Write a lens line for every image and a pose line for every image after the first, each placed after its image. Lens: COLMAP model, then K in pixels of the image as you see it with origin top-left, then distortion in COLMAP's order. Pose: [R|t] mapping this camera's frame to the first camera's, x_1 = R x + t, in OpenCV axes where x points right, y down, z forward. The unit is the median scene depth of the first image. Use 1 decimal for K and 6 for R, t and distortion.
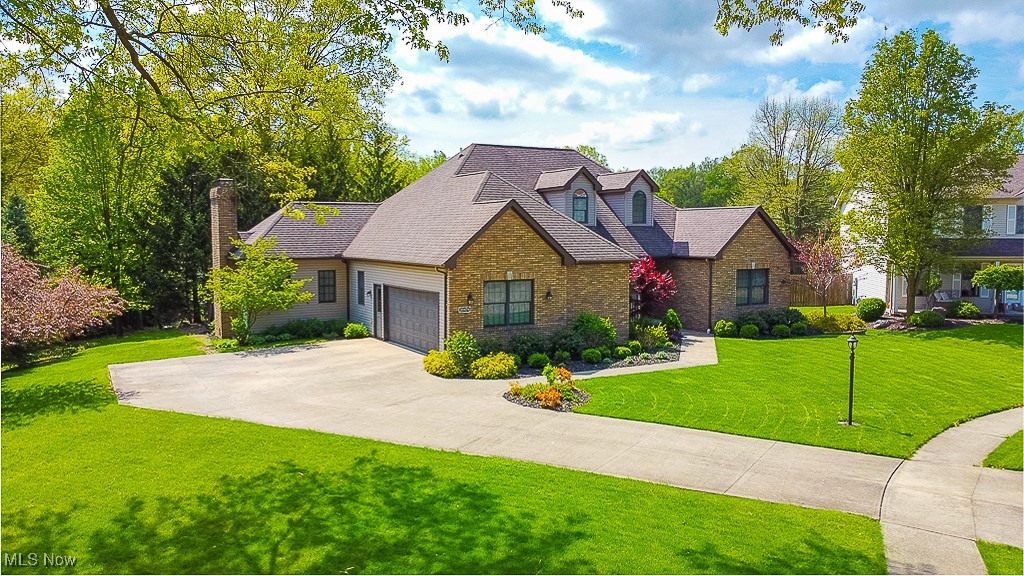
lens RADIAL K [[784.5, 0, 512.0], [0, 784.5, 288.0], [0, 0, 1]] dist [-0.005326, -0.006418]
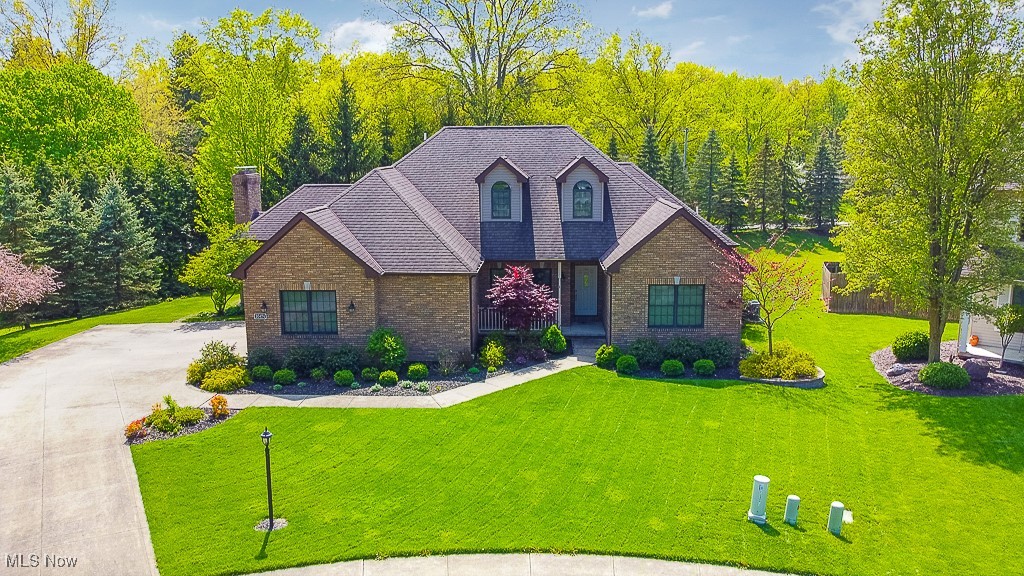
lens RADIAL K [[784.5, 0, 512.0], [0, 784.5, 288.0], [0, 0, 1]] dist [-0.005326, -0.006418]
pose [[0.843756, 0.091975, -0.528788, 0.745495], [-0.033068, 0.992245, 0.119821, -0.141324], [0.535707, -0.083614, 0.840254, 0.282287]]
